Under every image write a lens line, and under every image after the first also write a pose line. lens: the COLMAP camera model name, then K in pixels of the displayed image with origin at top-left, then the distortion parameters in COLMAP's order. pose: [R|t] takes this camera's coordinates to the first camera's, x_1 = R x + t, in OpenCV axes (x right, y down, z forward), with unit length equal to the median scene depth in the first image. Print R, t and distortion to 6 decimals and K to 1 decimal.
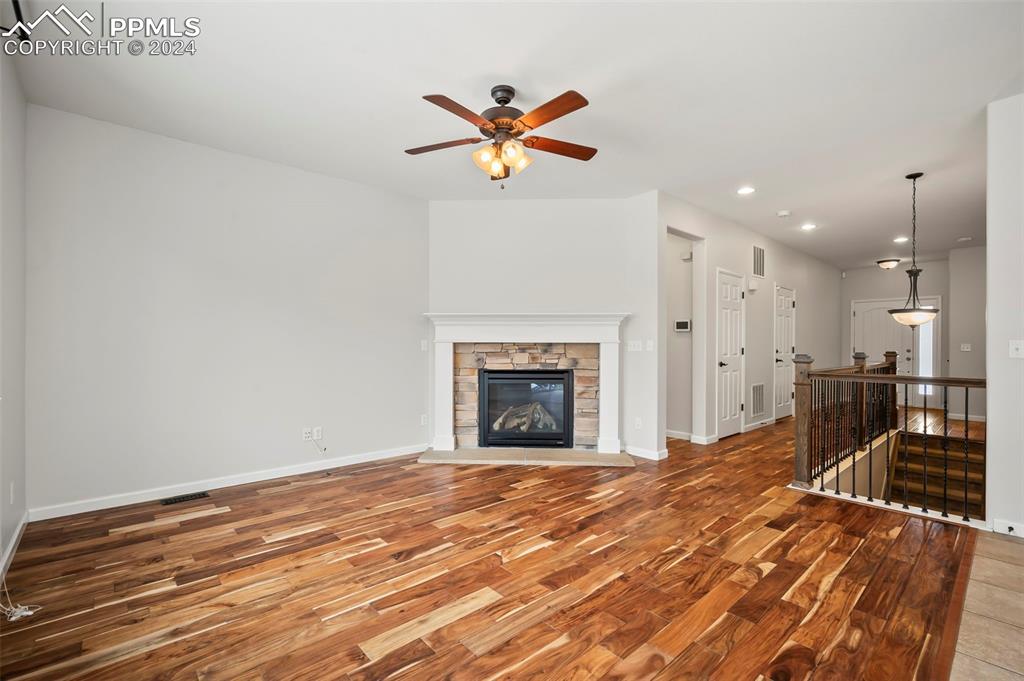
lens RADIAL K [[459.9, 0, 507.6], [0, 459.9, 343.4], [0, 0, 1]] dist [-0.001798, -0.000094]
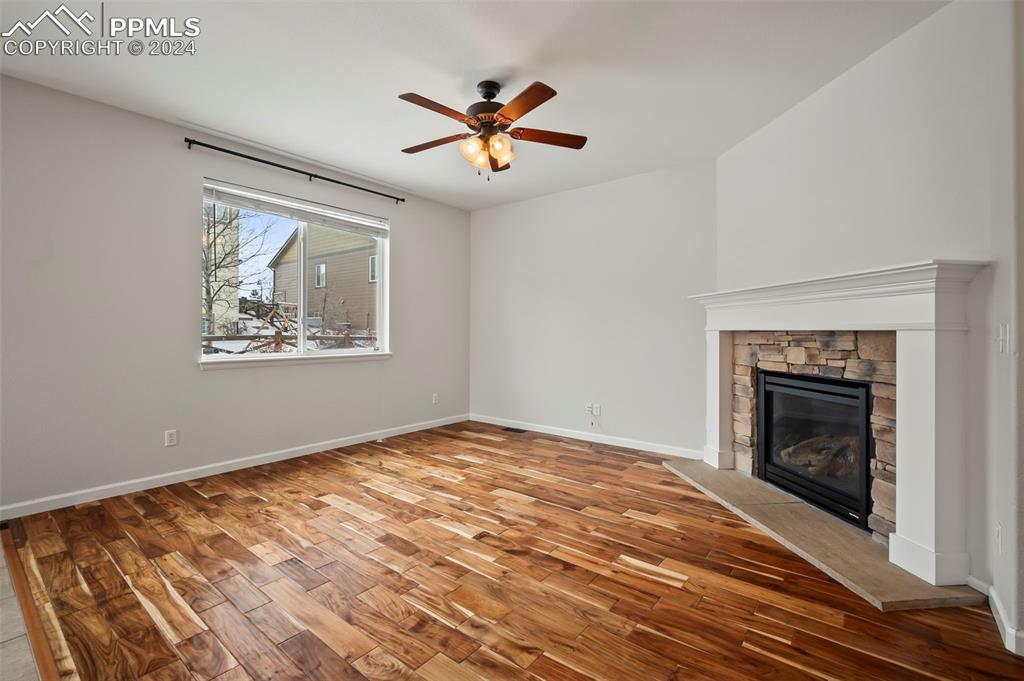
lens RADIAL K [[459.9, 0, 507.3], [0, 459.9, 332.6], [0, 0, 1]] dist [-0.001798, -0.000094]
pose [[0.155739, 0.002720, -0.987795, 0.669741], [-0.005142, 0.999985, 0.001943, 0.002364], [0.987785, 0.004776, 0.155750, 0.587787]]
